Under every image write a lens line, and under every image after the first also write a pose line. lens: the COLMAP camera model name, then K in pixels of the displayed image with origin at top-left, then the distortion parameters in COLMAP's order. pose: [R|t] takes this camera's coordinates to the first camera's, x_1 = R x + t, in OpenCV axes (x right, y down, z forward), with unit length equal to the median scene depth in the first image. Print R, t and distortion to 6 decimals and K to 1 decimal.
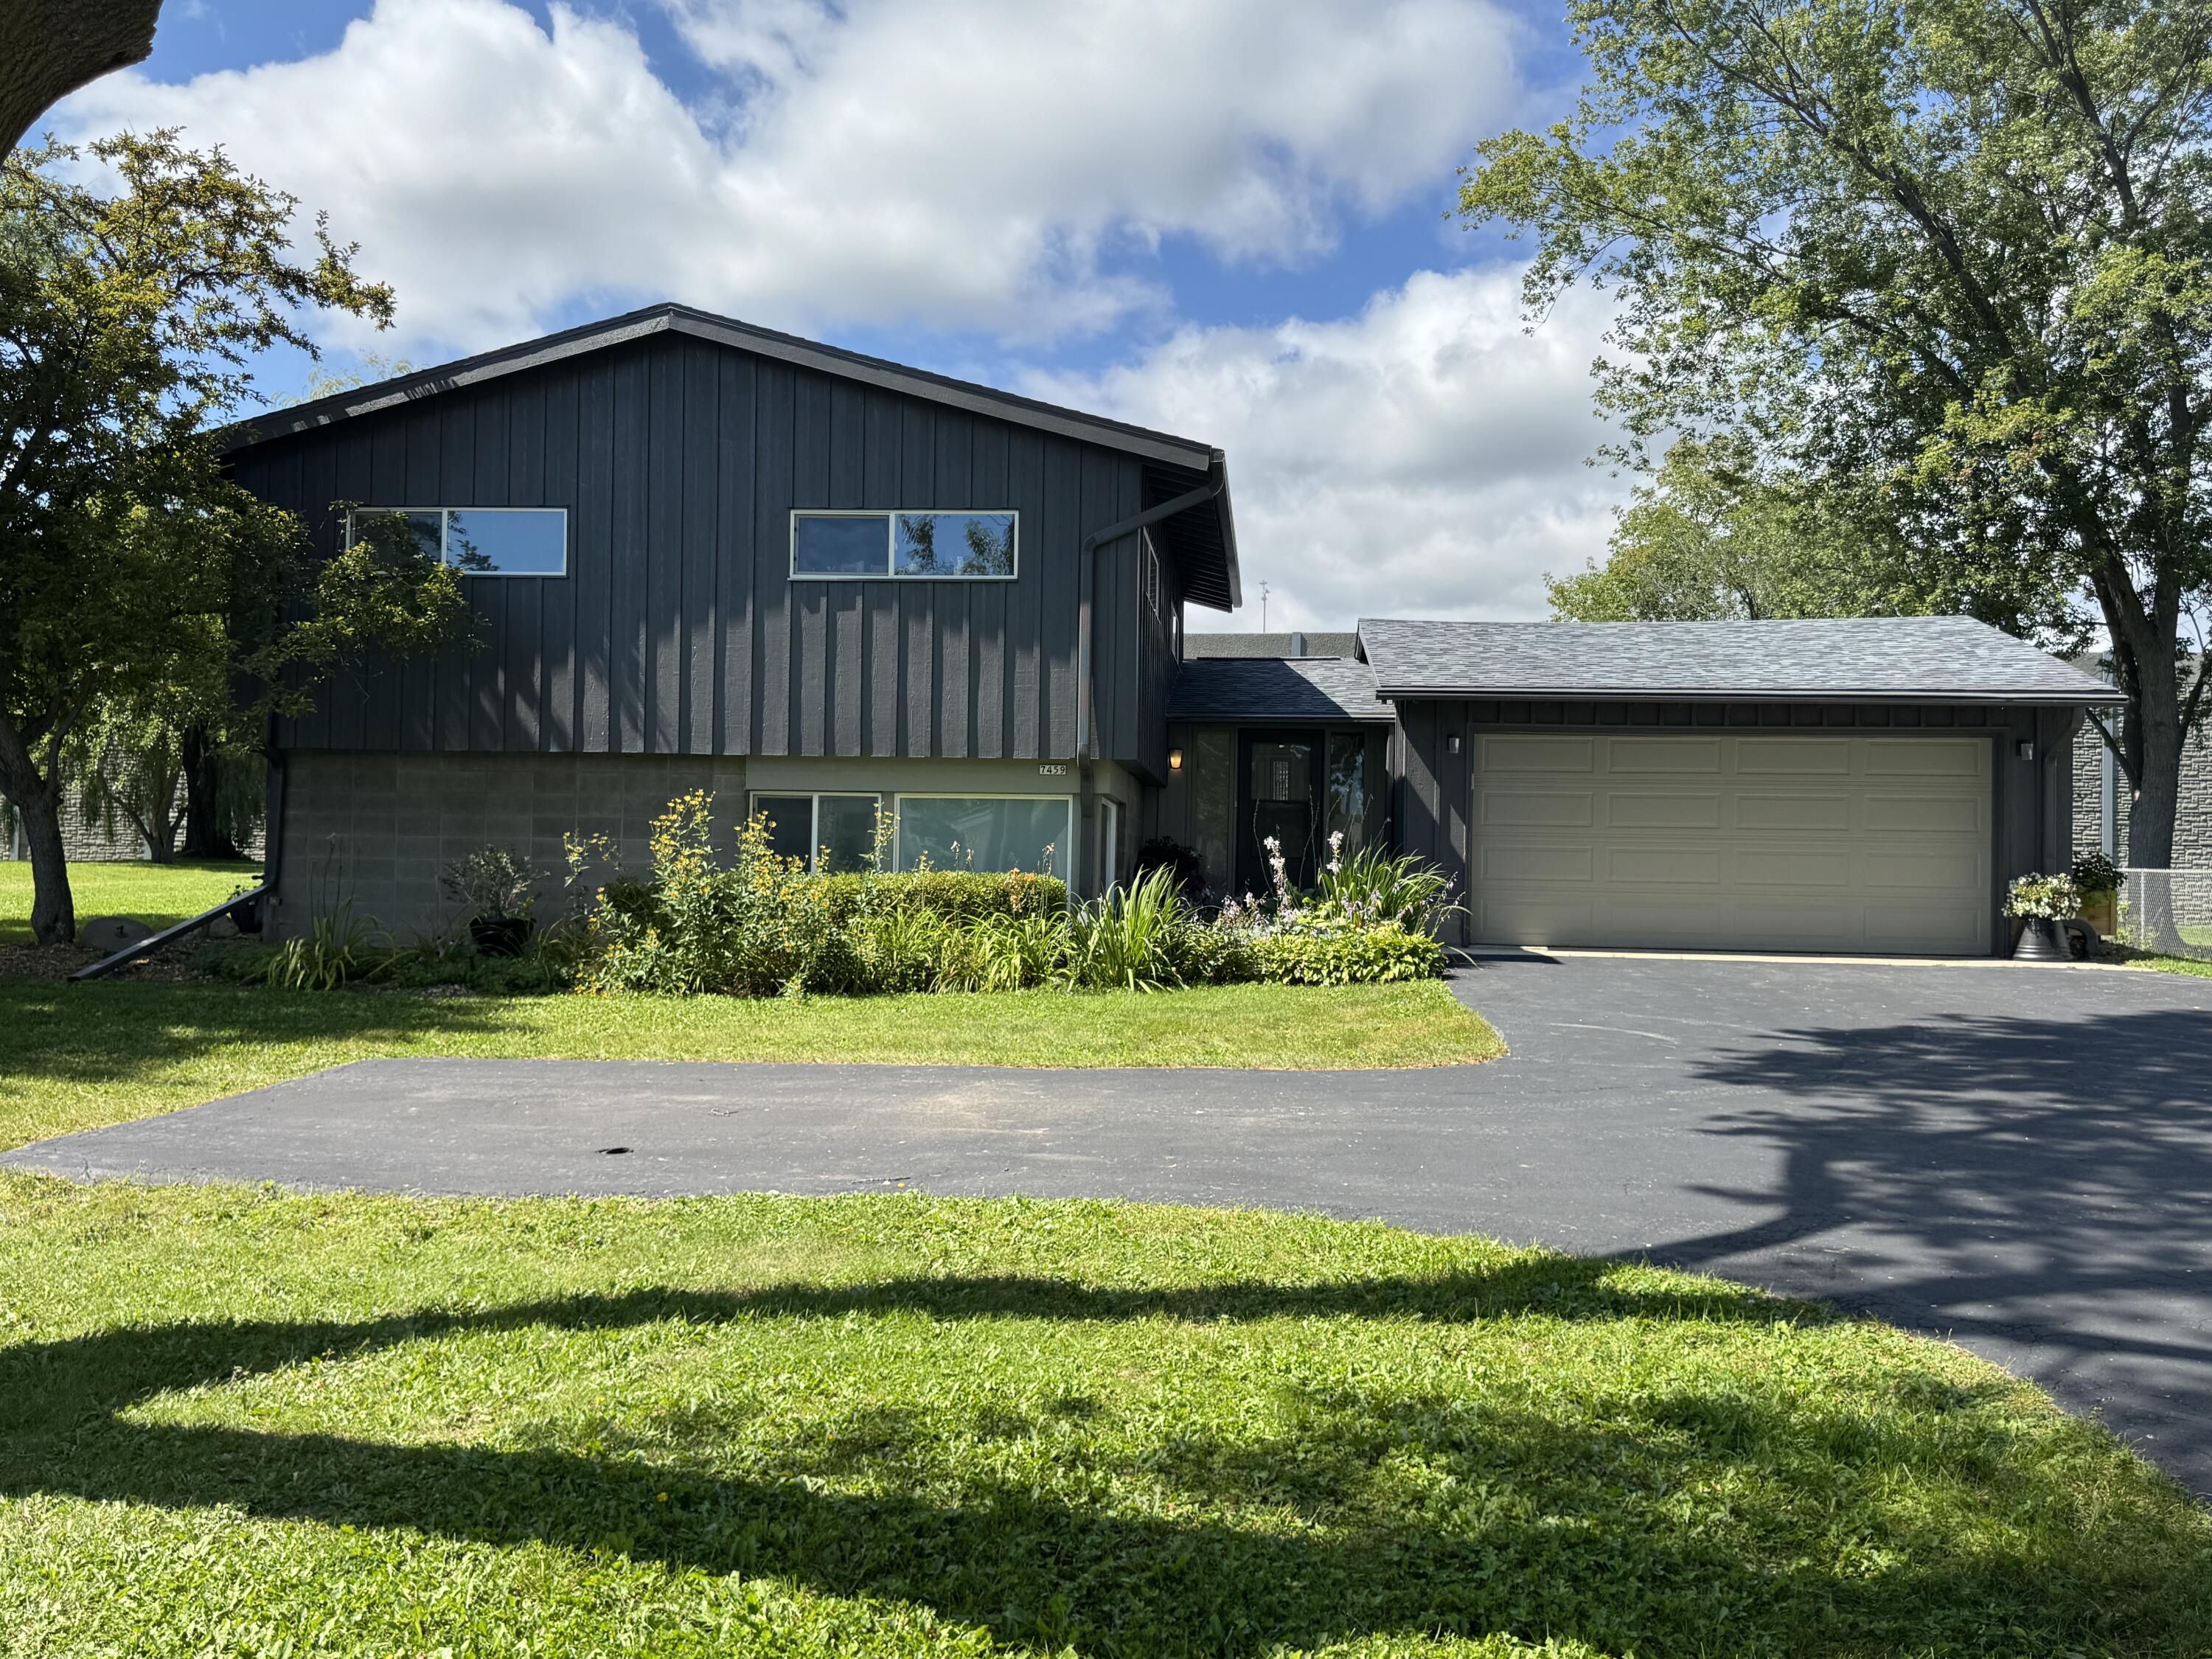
lens RADIAL K [[1870.4, 0, 1103.9], [0, 1870.4, 841.8], [0, 0, 1]] dist [0.008321, -0.017984]
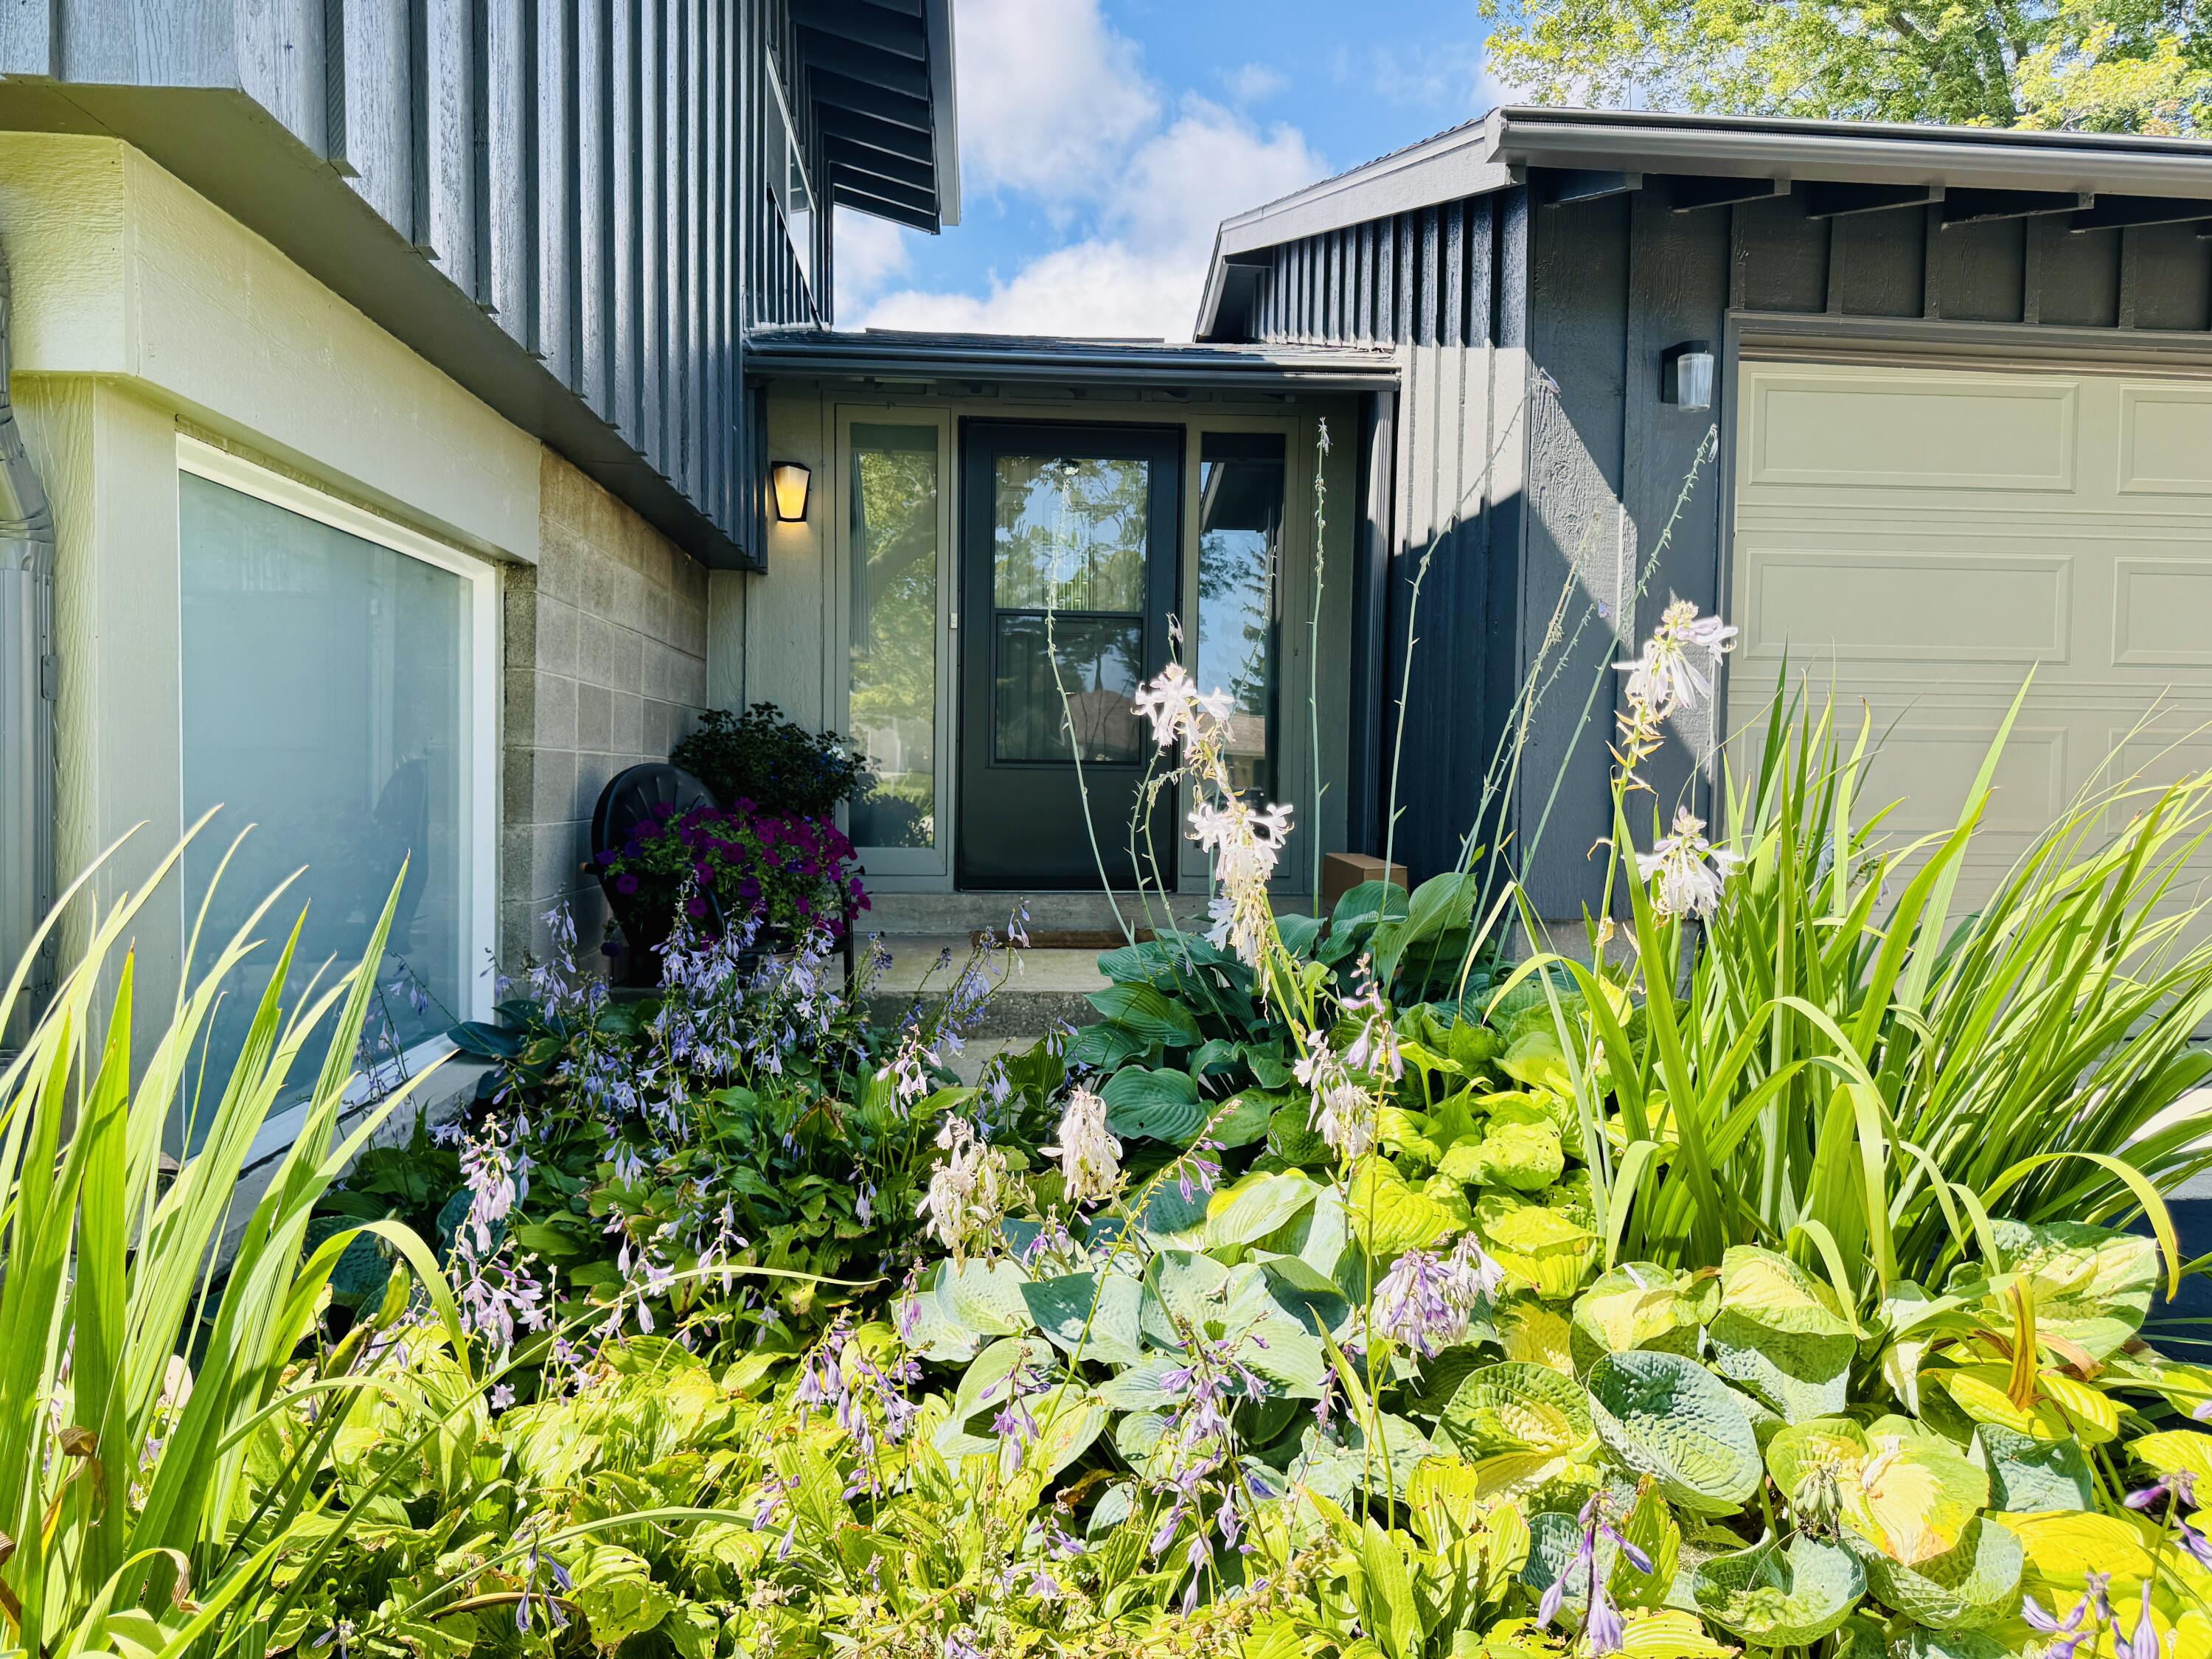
lens RADIAL K [[1572.4, 0, 1099.5], [0, 1572.4, 823.5], [0, 0, 1]] dist [0.000881, -0.007088]
pose [[0.984373, -0.014731, 0.175479, 0.062611], [0.002445, 0.997542, 0.070026, 0.000003], [-0.176079, -0.068503, 0.981990, 1.001546]]
